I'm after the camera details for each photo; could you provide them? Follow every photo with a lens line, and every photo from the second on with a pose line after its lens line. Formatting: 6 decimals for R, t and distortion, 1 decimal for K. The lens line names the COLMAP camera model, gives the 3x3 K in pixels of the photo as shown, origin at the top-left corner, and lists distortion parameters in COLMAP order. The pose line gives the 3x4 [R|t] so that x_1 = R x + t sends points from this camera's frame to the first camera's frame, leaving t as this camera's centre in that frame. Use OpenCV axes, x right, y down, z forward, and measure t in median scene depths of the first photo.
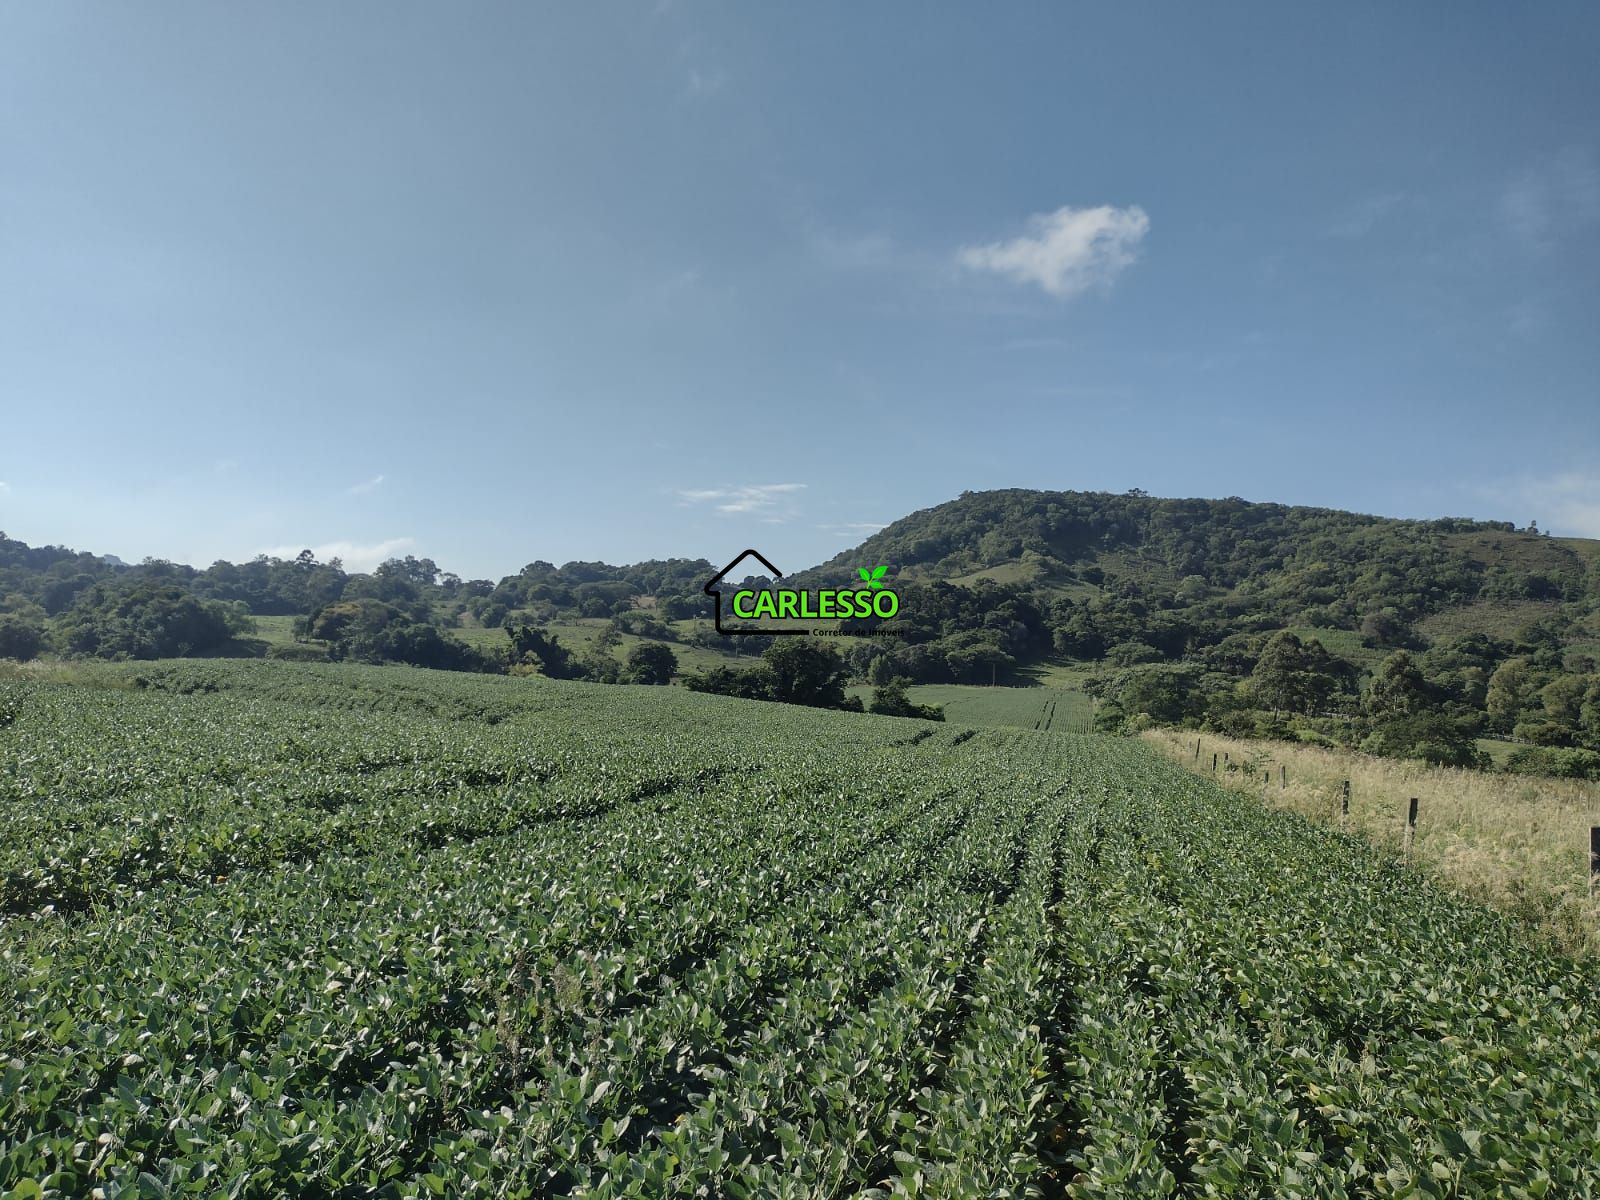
lens RADIAL K [[1183.9, 0, 798.7], [0, 1183.9, 603.9], [0, 0, 1]] dist [0.095785, -0.130900]
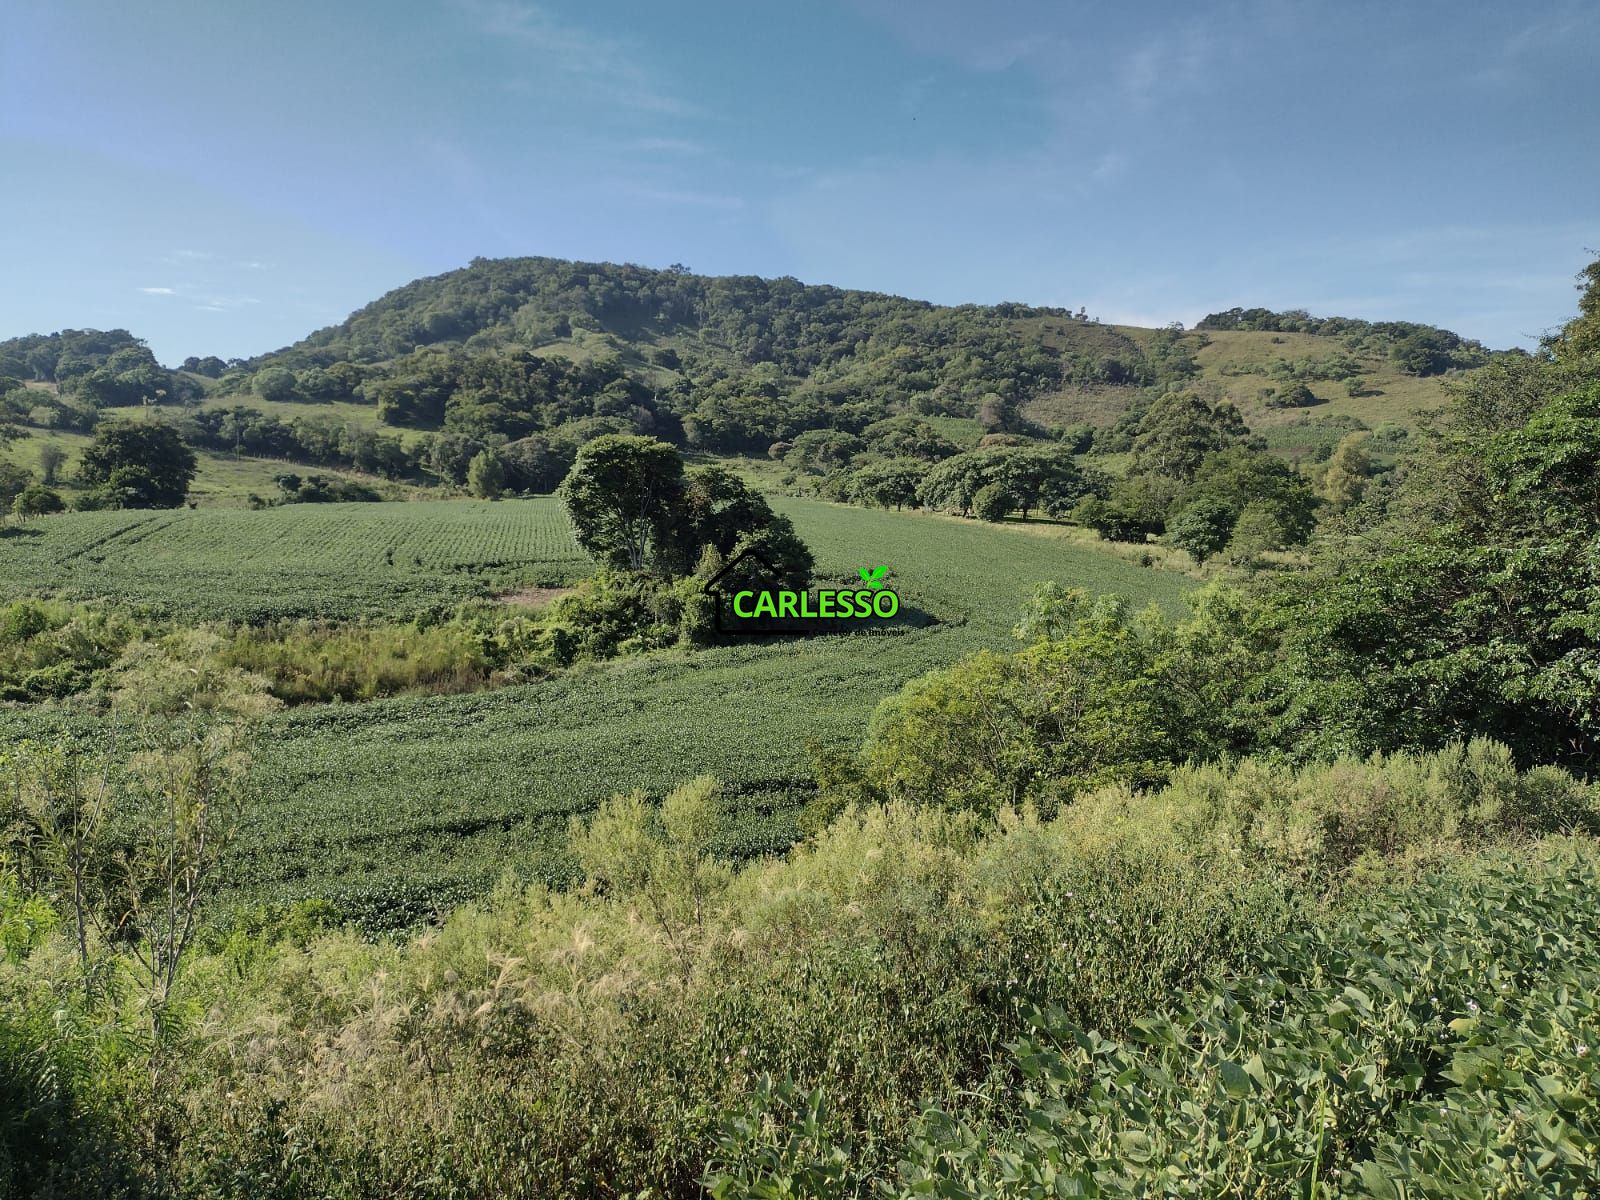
lens RADIAL K [[1183.9, 0, 796.3], [0, 1183.9, 610.8], [0, 0, 1]] dist [0.095785, -0.130900]
pose [[0.903767, -0.076182, 0.421192, -0.044096], [0.005416, 0.985990, 0.166718, 0.014166], [-0.427992, -0.148393, 0.891517, 0.215466]]
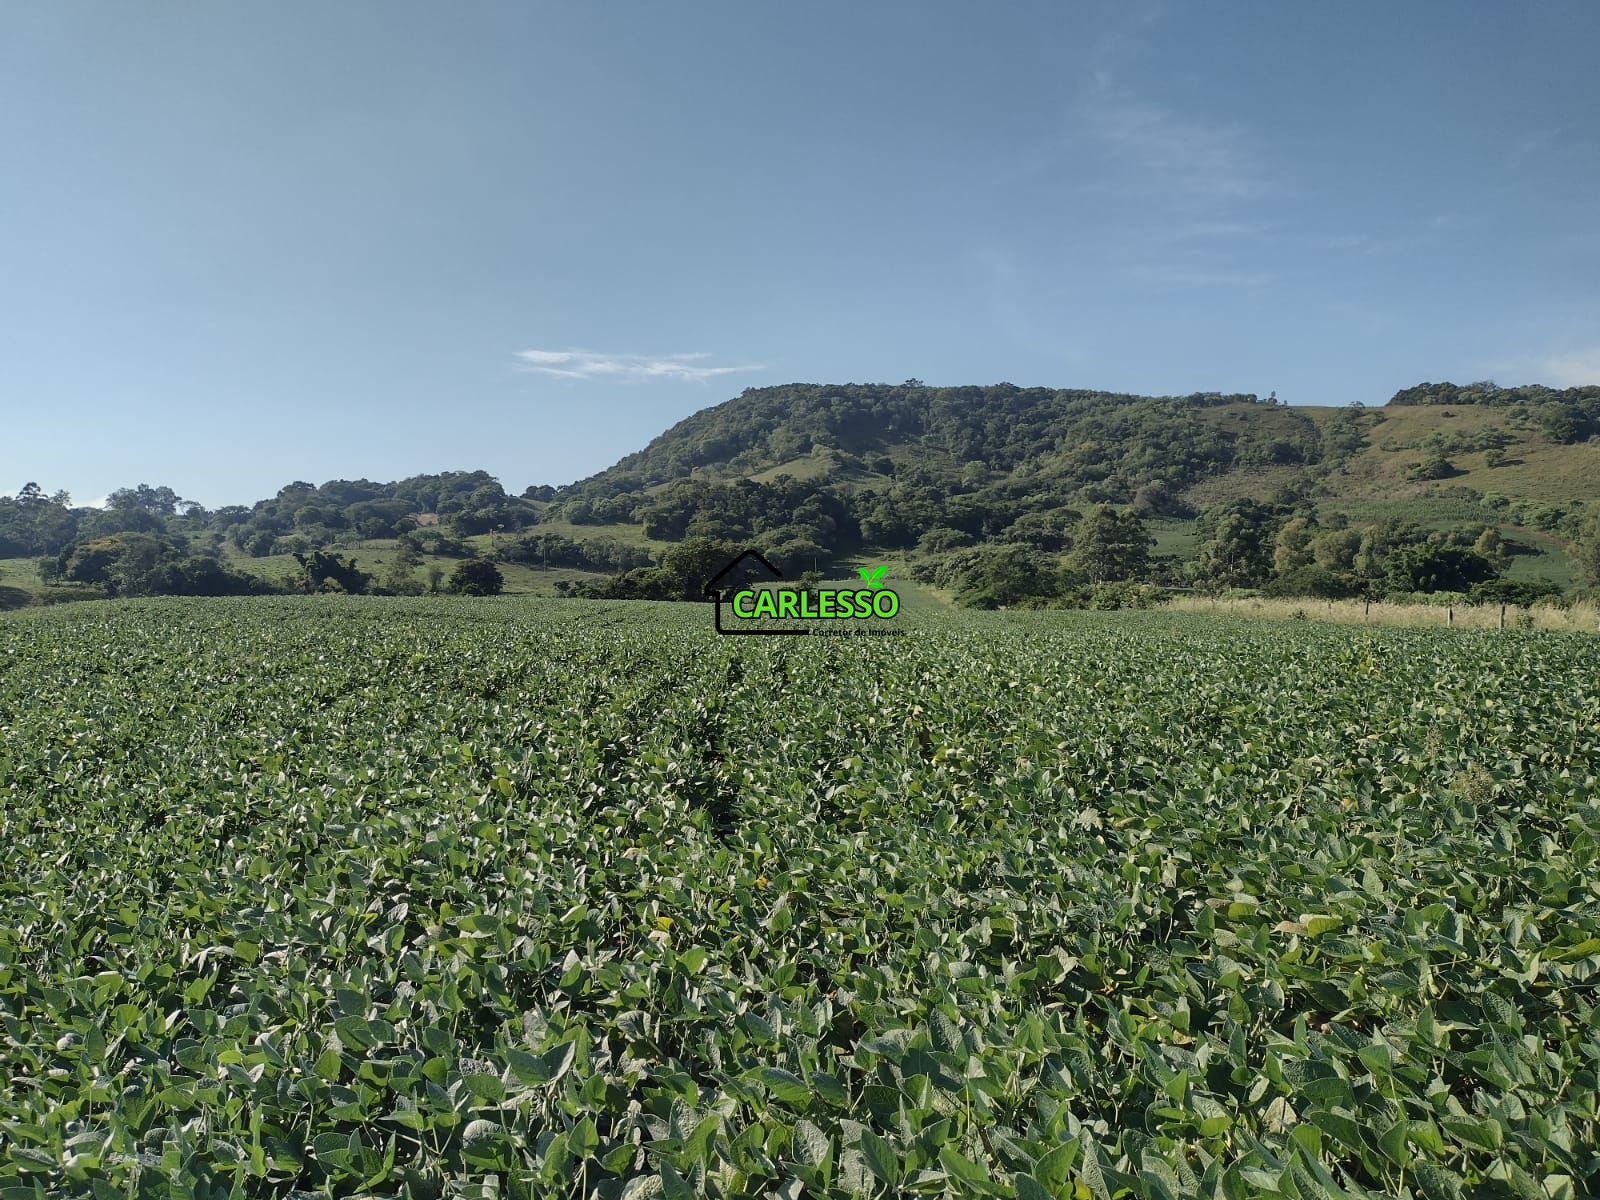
lens RADIAL K [[1183.9, 0, 798.6], [0, 1183.9, 607.7], [0, 0, 1]] dist [0.095785, -0.130900]
pose [[0.979732, -0.076677, 0.185054, -0.023559], [0.060803, 0.994085, 0.089987, 0.000876], [-0.190859, -0.076912, 0.978600, 0.015841]]
